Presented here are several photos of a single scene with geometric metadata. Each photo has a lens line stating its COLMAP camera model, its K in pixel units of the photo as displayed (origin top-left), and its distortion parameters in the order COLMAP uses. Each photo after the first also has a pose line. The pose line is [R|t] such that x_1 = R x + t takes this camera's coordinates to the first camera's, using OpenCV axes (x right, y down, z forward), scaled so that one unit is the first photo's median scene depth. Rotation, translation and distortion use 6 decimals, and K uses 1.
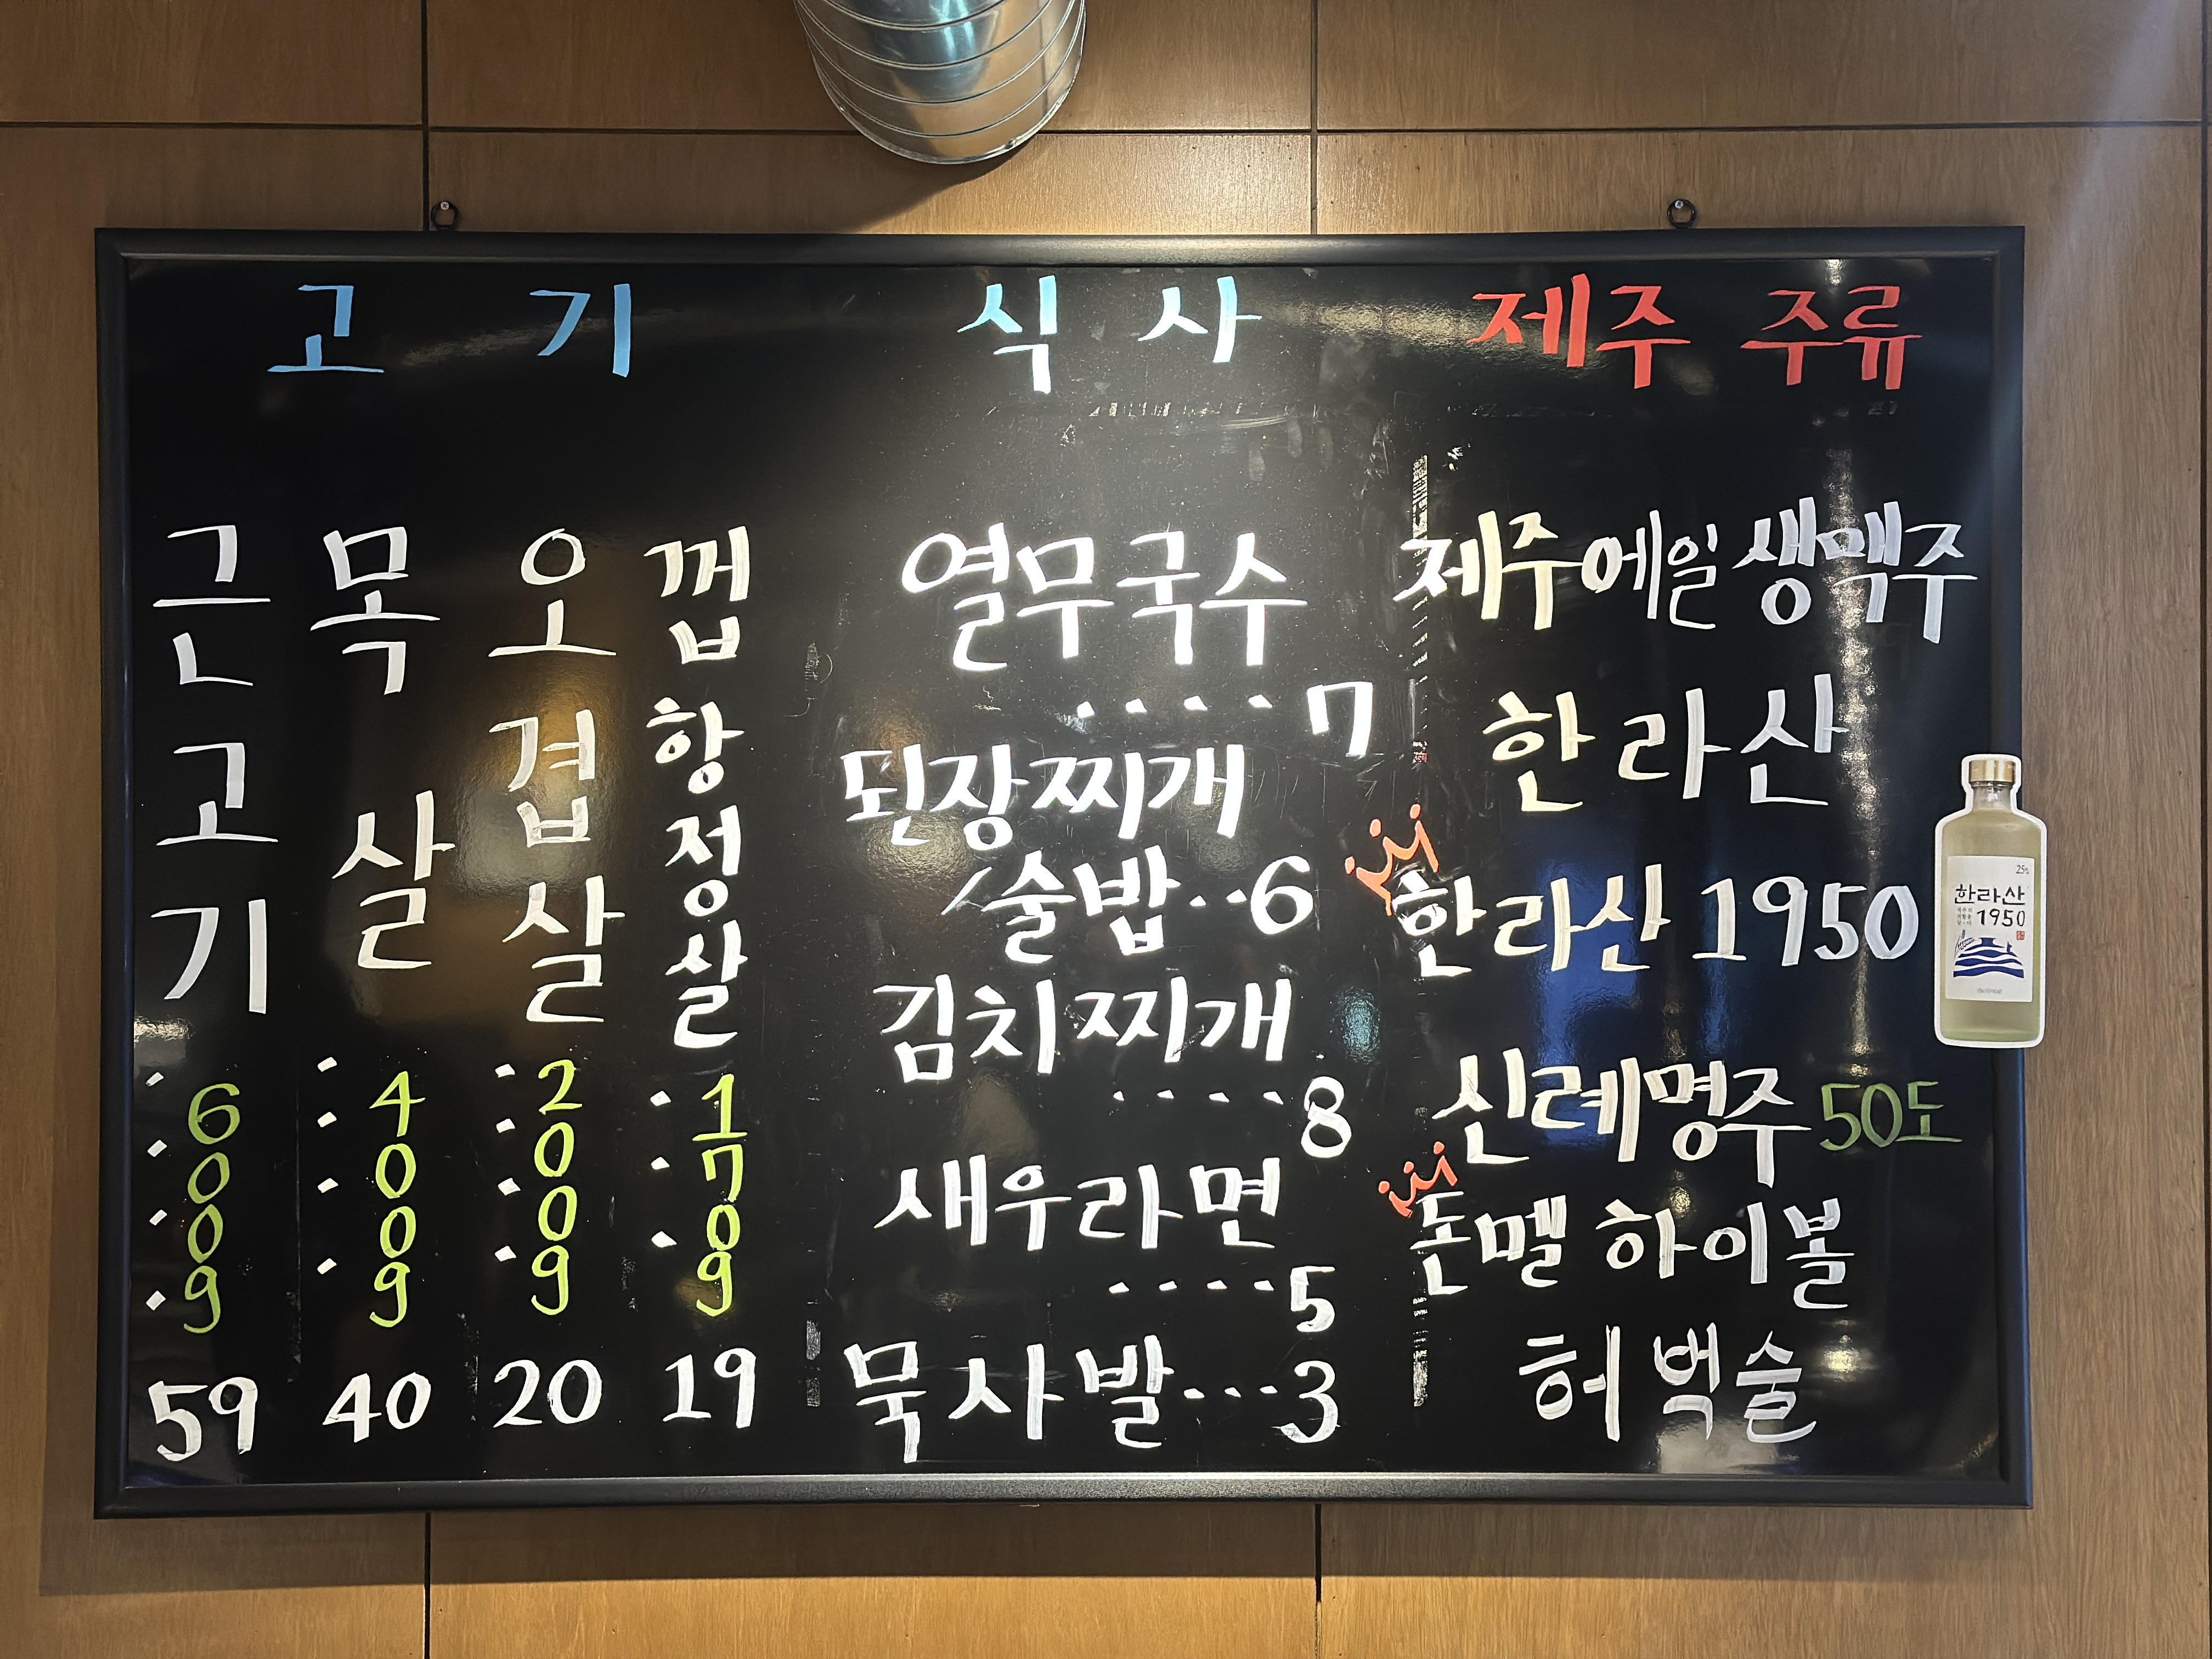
lens RADIAL K [[3097.2, 0, 1107.1], [0, 3097.2, 828.9], [0, 0, 1]] dist [0.117048, 0.000000]
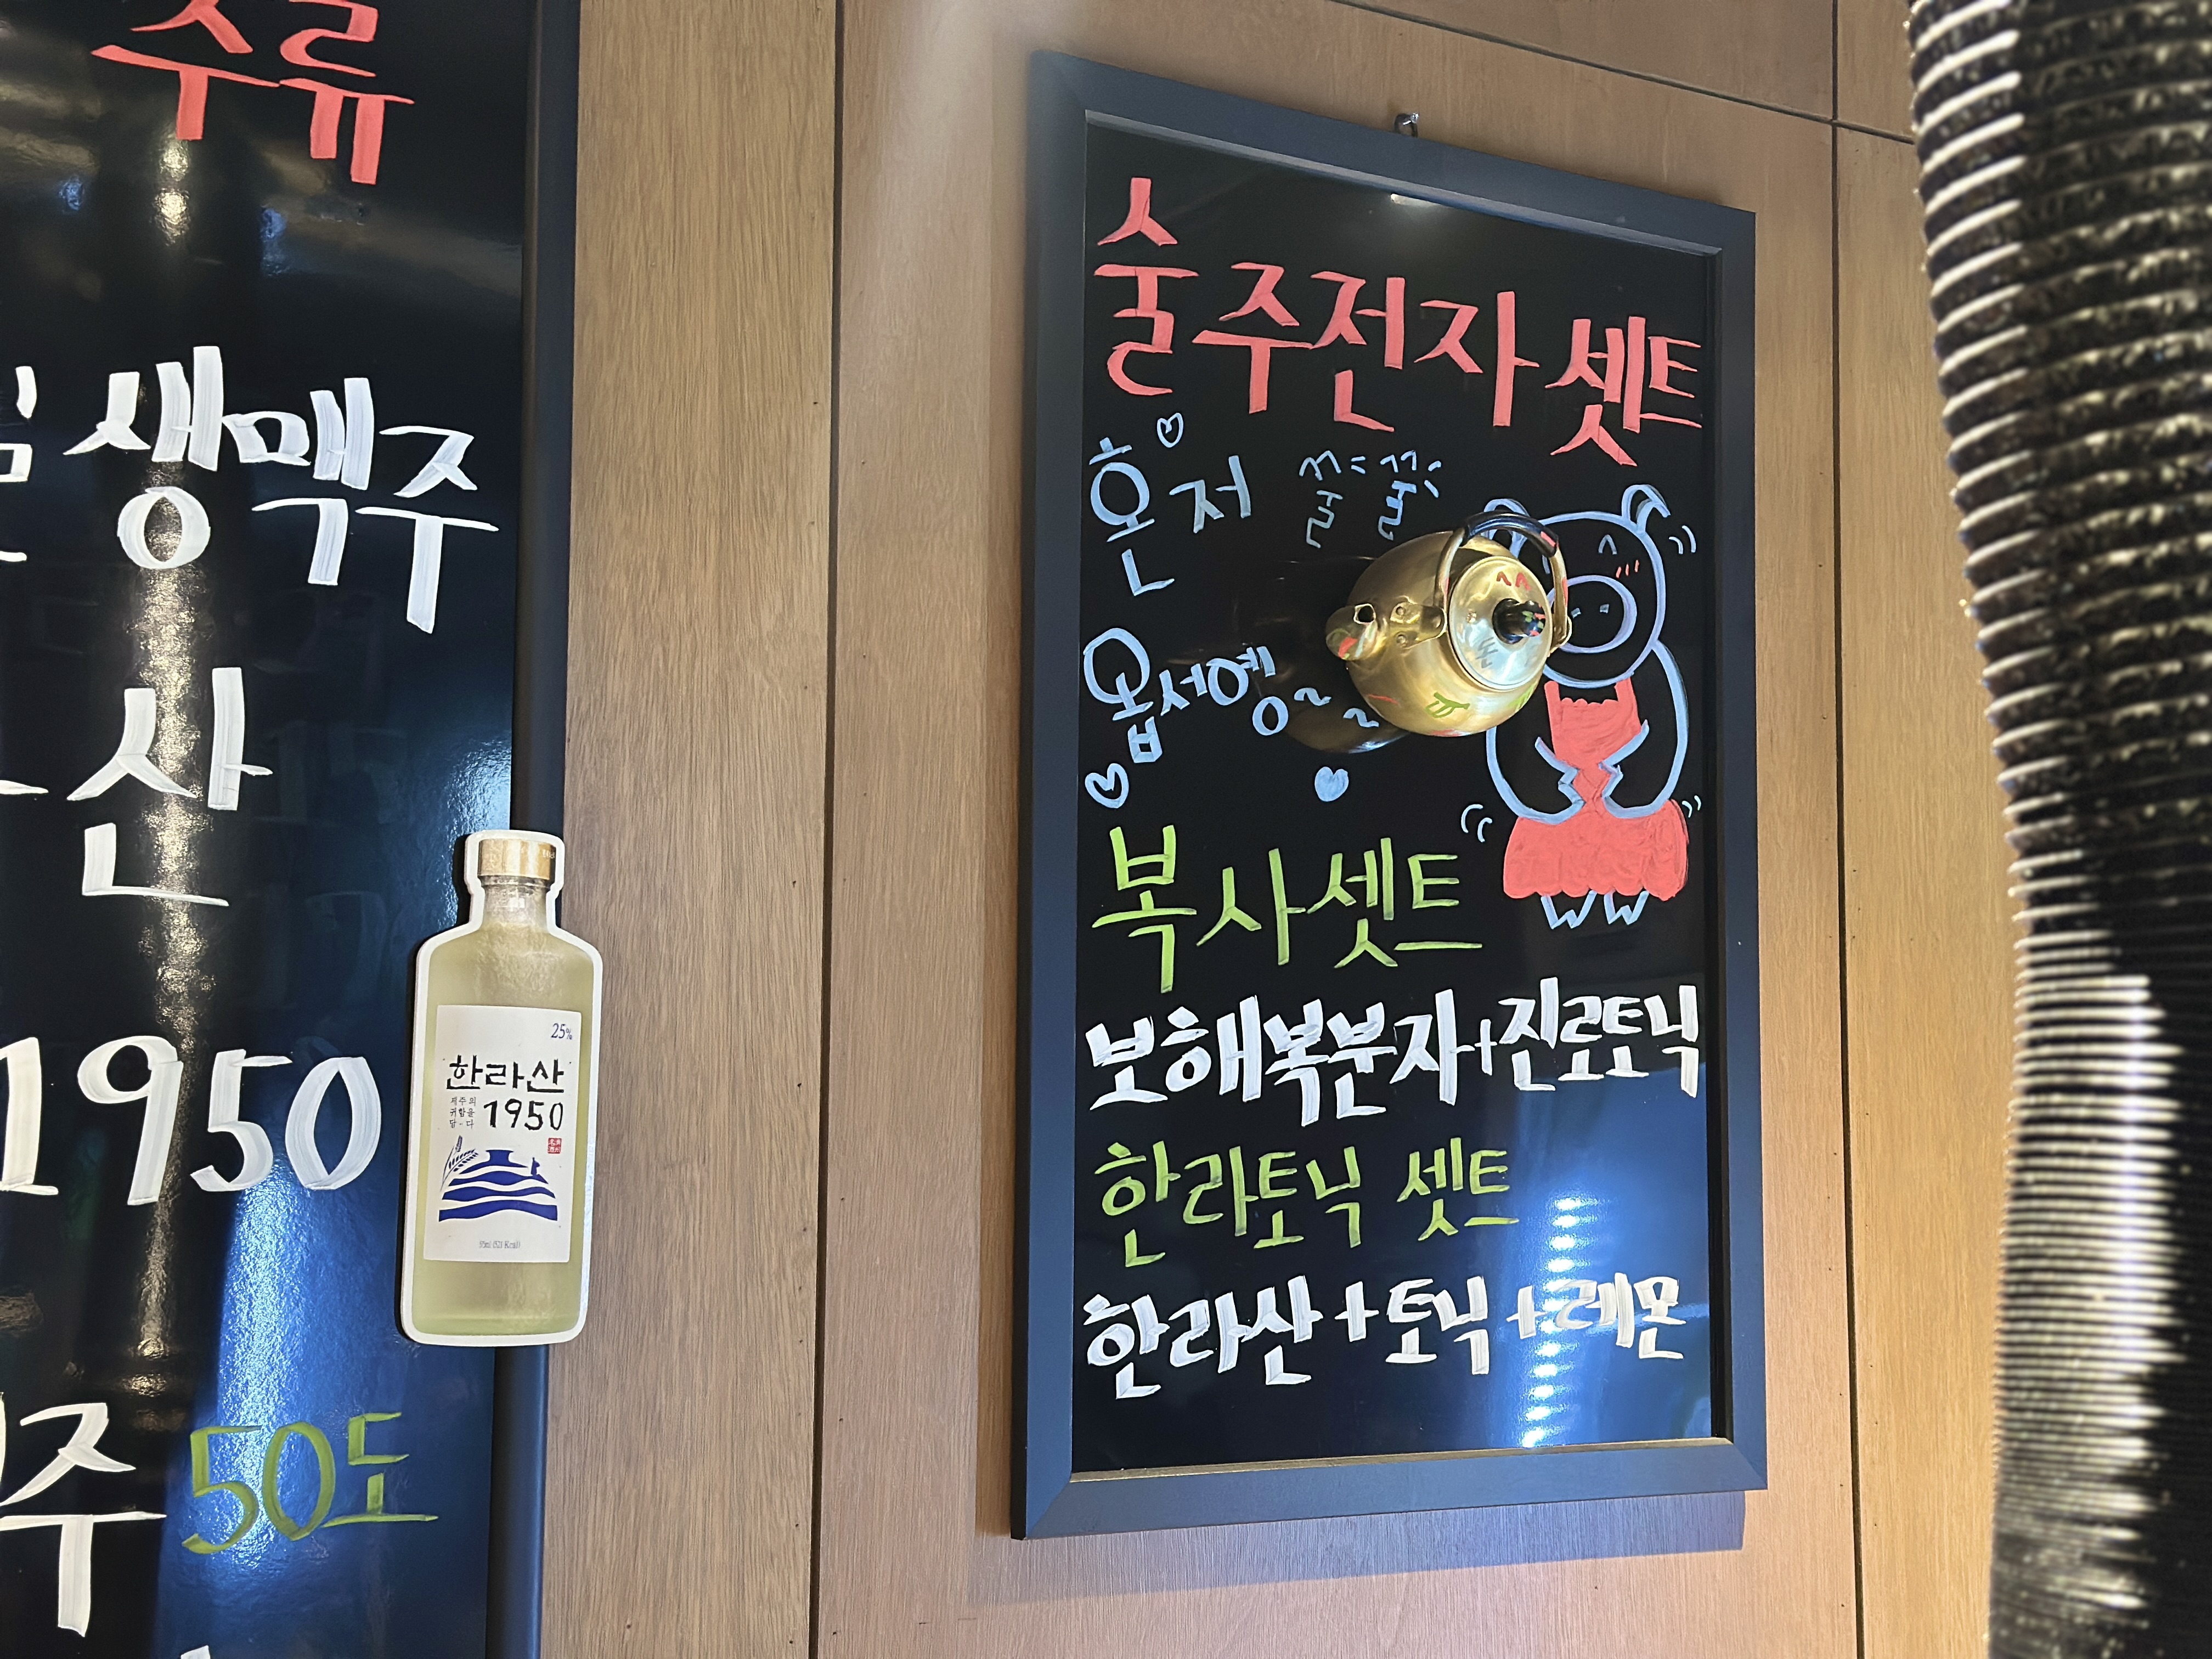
lens RADIAL K [[3097.2, 0, 1108.1], [0, 3097.2, 829.2], [0, 0, 1]] dist [0.117048, 0.000000]
pose [[0.849174, 0.060340, 0.524655, 0.074172], [-0.011879, 0.995382, -0.095251, 0.029199], [-0.527980, 0.074652, 0.845970, 0.454678]]
